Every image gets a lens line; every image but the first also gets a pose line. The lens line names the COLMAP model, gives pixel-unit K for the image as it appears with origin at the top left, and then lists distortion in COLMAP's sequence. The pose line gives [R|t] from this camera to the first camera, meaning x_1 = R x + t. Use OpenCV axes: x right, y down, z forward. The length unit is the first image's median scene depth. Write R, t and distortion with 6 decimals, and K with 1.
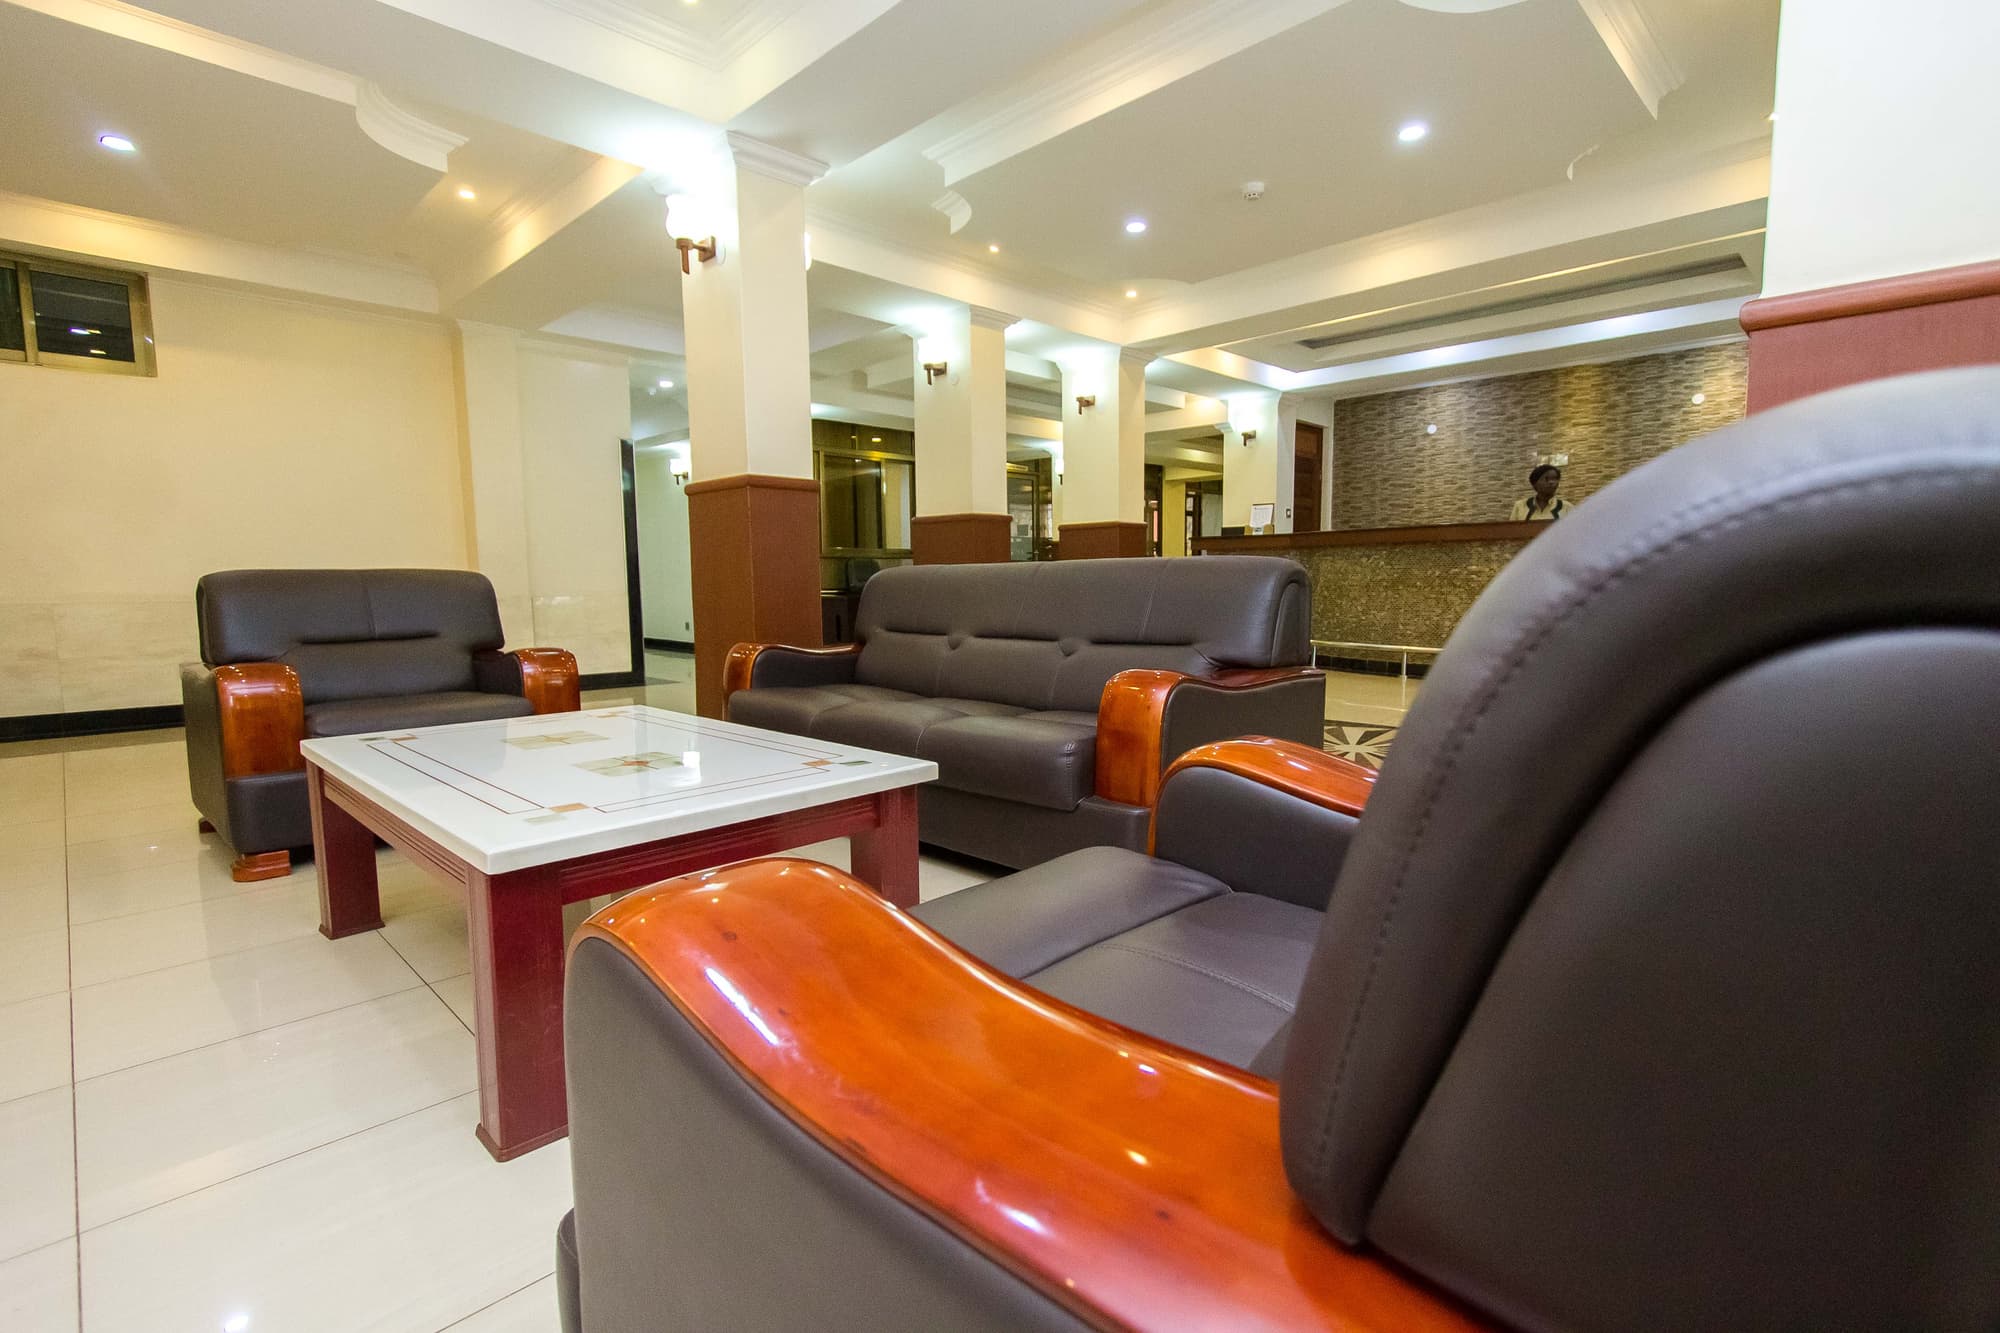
lens RADIAL K [[929.5, 0, 963.9], [0, 929.5, 678.2], [0, 0, 1]] dist [0.017056, -0.004374]
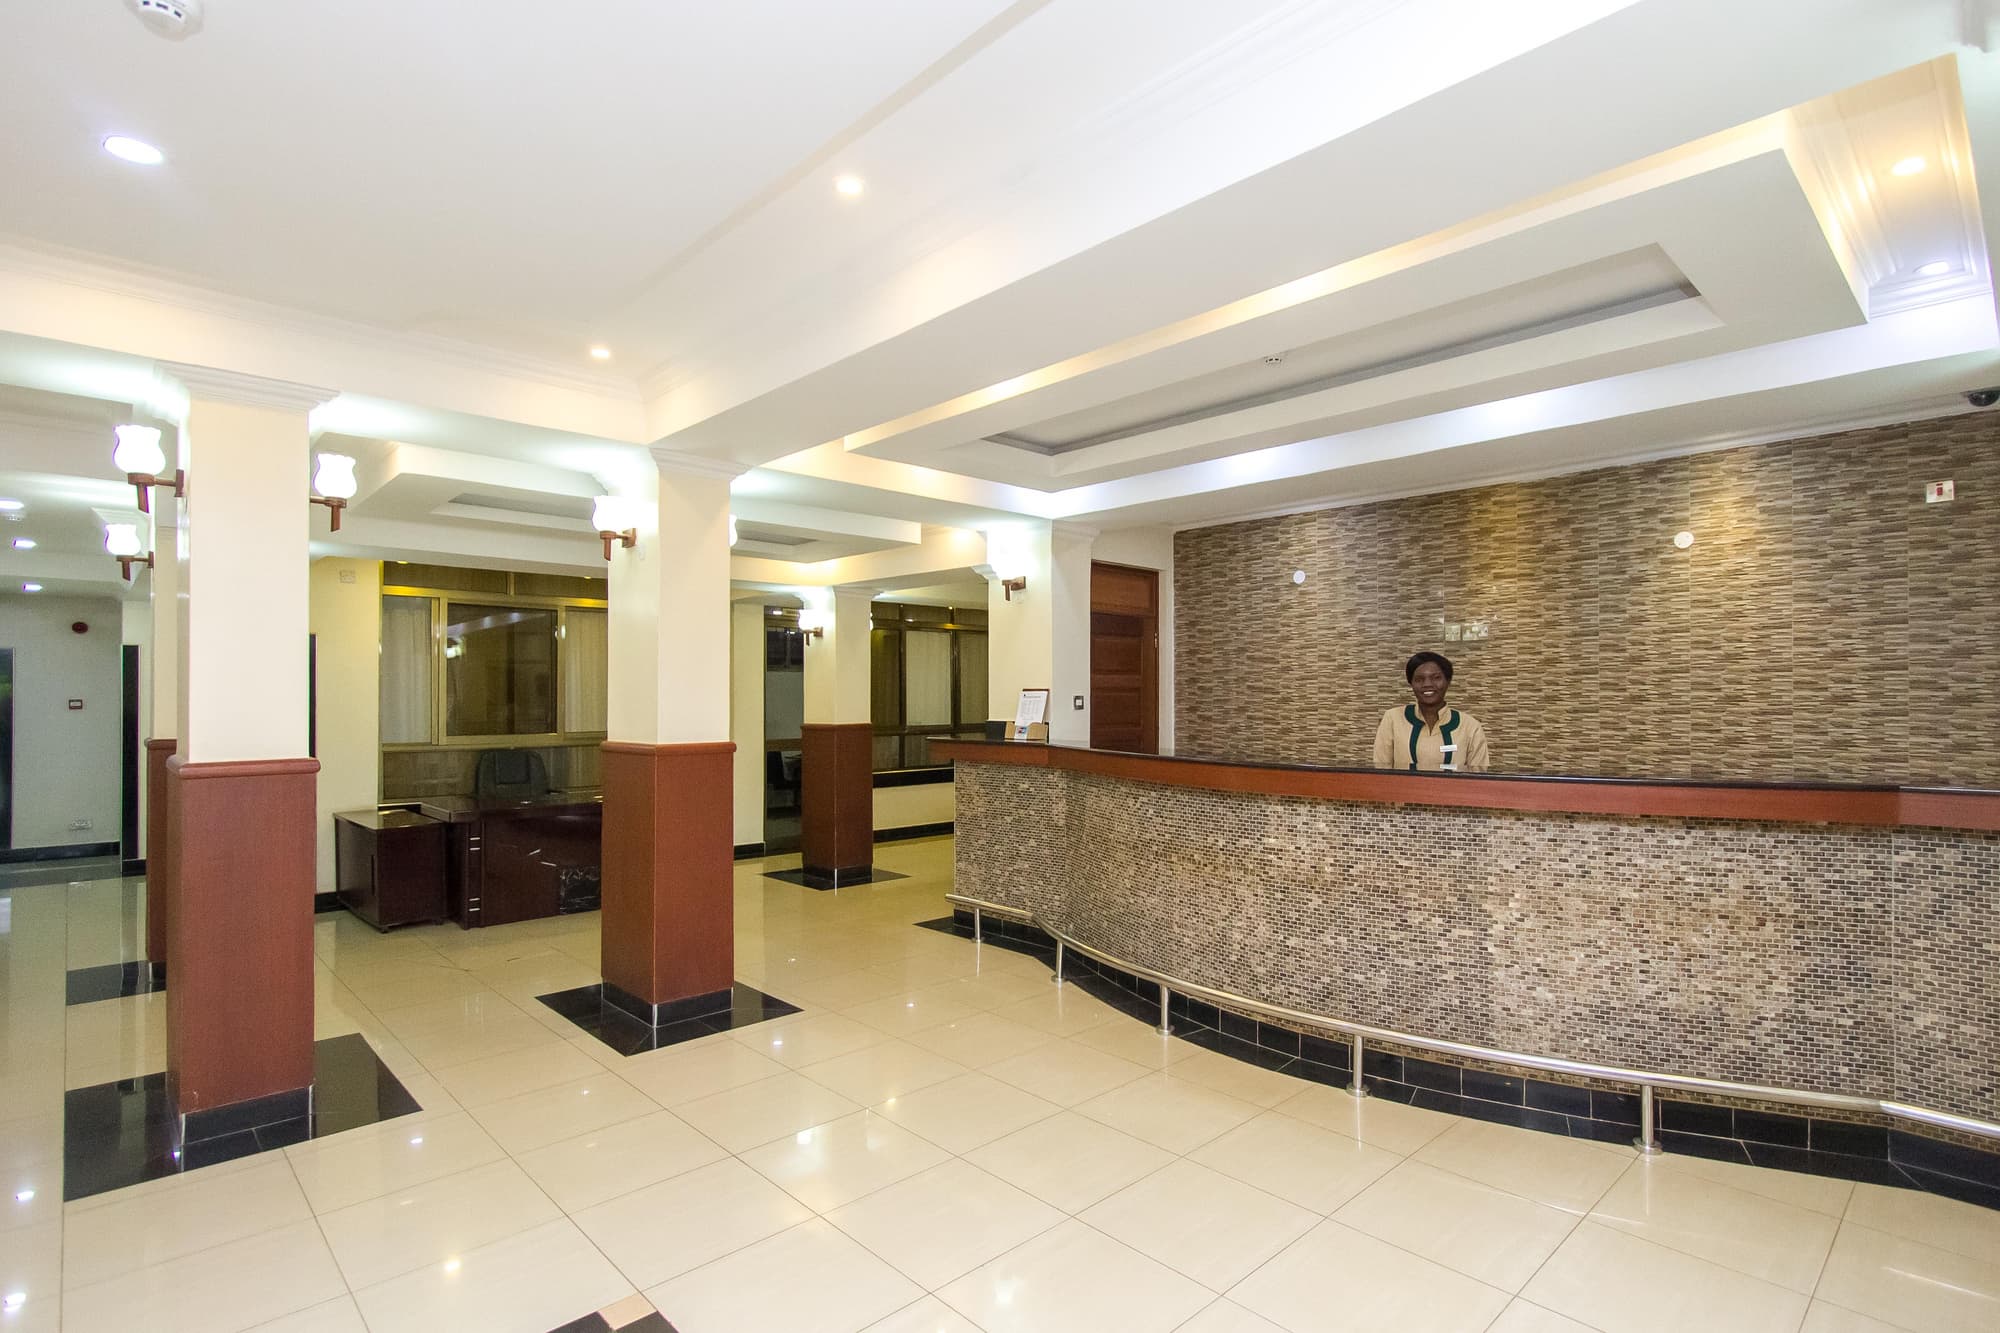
lens RADIAL K [[982.9, 0, 997.0], [0, 982.9, 701.6], [0, 0, 1]] dist [0.013562, -0.000125]
pose [[0.999745, 0.008193, -0.021020, 0.468490], [-0.010279, 0.994815, -0.101178, -0.165449], [0.020082, 0.101369, 0.994646, 0.488096]]
